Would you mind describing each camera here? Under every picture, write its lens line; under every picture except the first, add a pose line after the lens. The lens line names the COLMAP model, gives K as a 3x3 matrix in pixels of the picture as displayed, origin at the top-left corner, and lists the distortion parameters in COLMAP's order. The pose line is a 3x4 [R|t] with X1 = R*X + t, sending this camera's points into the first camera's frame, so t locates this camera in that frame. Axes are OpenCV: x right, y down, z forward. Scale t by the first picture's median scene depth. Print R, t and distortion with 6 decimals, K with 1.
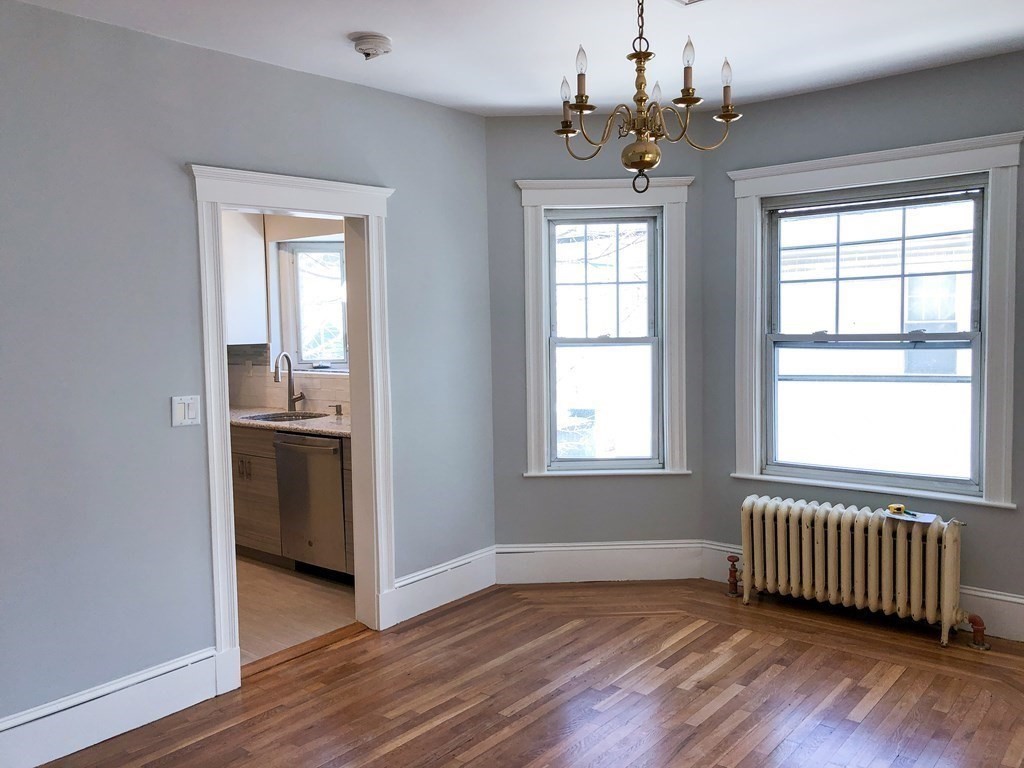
lens RADIAL K [[837.6, 0, 506.4], [0, 837.6, 374.3], [0, 0, 1]] dist [0.055608, -0.084683]
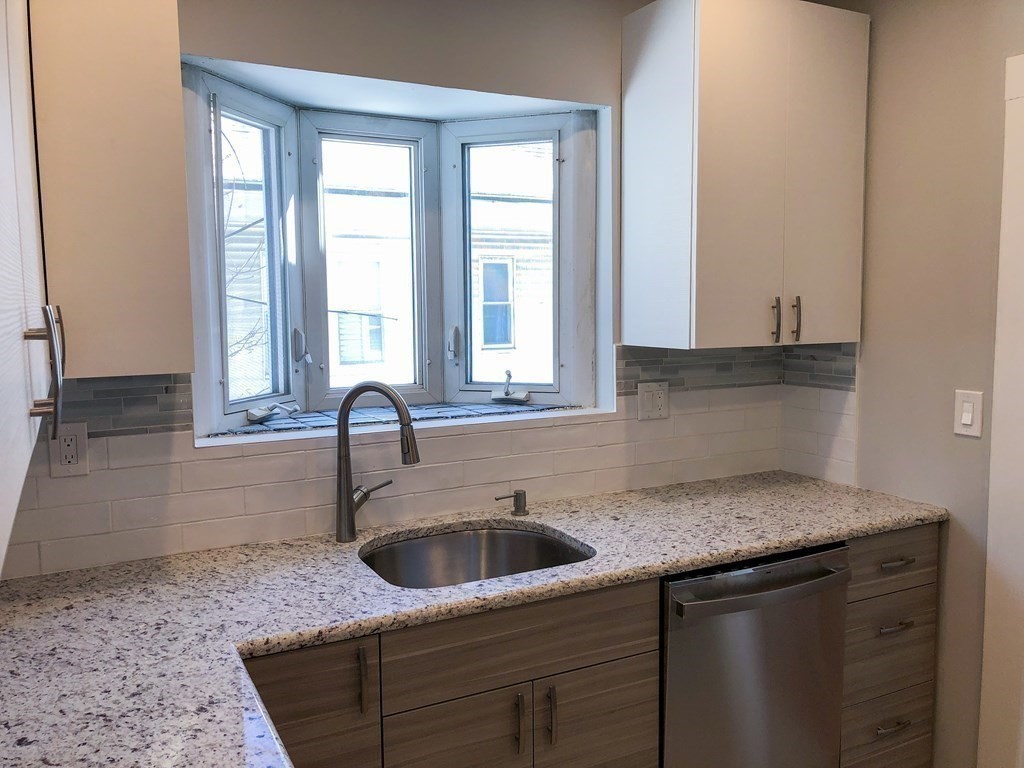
lens RADIAL K [[837.6, 0, 506.4], [0, 837.6, 374.3], [0, 0, 1]] dist [0.055608, -0.084683]
pose [[0.384859, -0.063951, 0.920757, -0.626438], [0.058783, 0.997270, 0.044695, -0.046061], [-0.921102, 0.036924, 0.387567, 0.875413]]
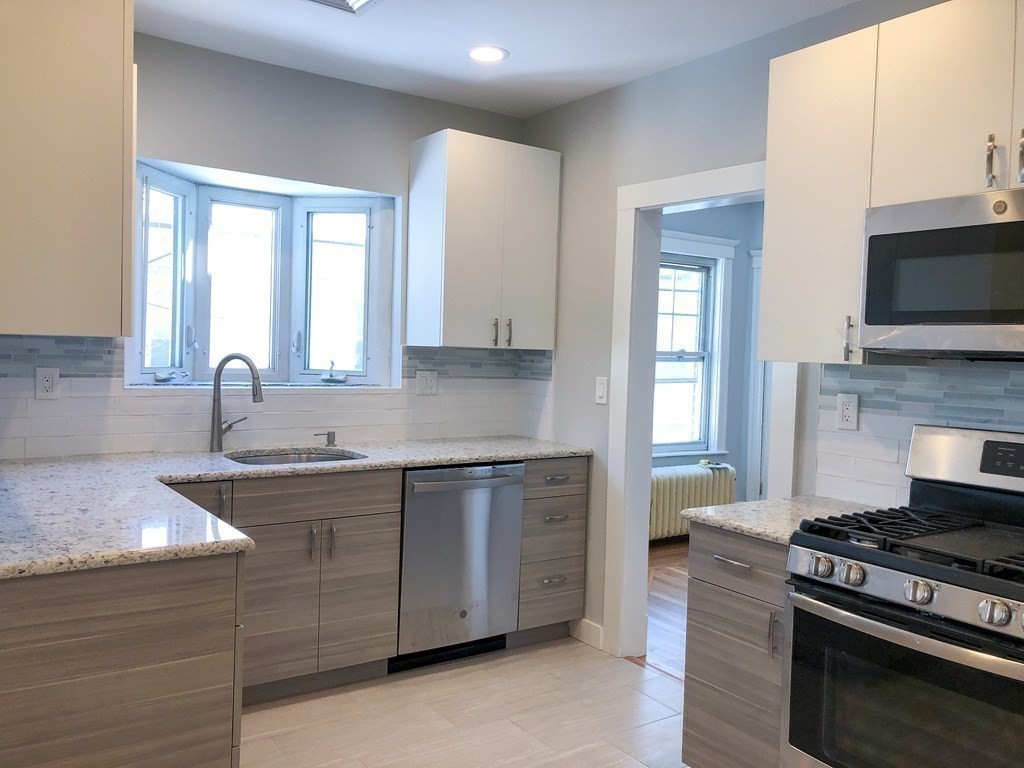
lens RADIAL K [[839.1, 0, 509.7], [0, 839.1, 369.7], [0, 0, 1]] dist [0.012665, -0.011691]
pose [[0.255324, 0.005907, 0.966838, -0.868970], [0.024160, 0.999630, -0.012488, -0.002626], [-0.966554, 0.026547, 0.255087, 0.712818]]
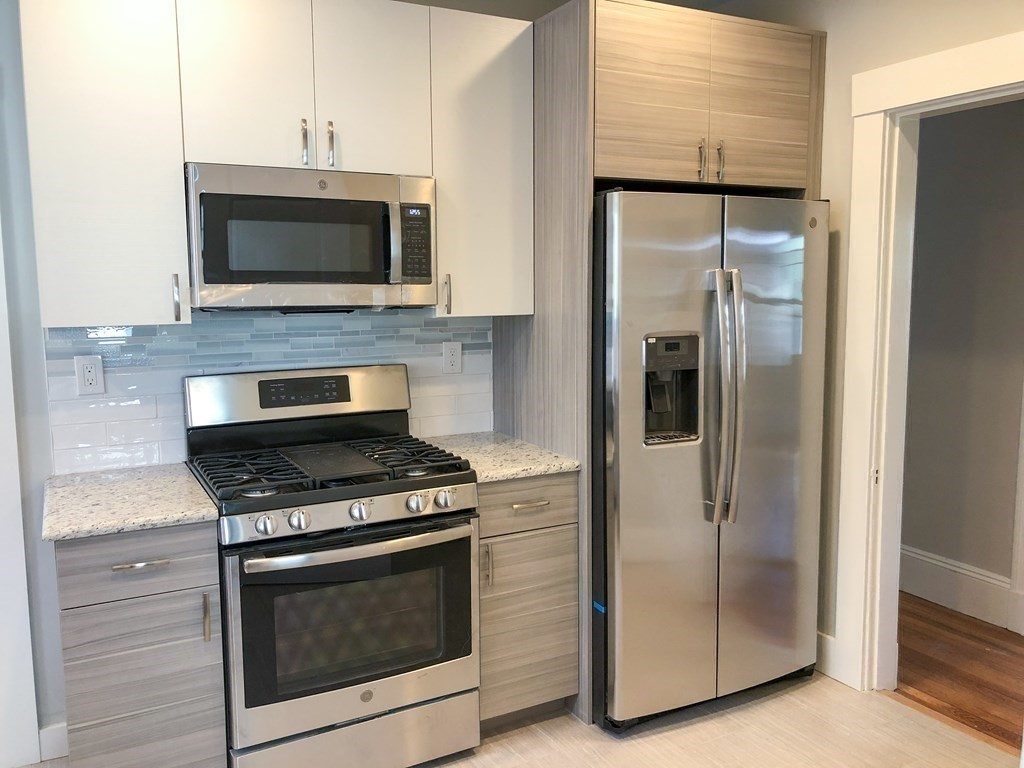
lens RADIAL K [[837.6, 0, 506.4], [0, 837.6, 374.3], [0, 0, 1]] dist [0.055608, -0.084683]
pose [[-0.926865, -0.012706, 0.375181, -0.698034], [0.051766, 0.985553, 0.161262, -0.045111], [-0.371810, 0.168890, -0.912817, 1.006556]]
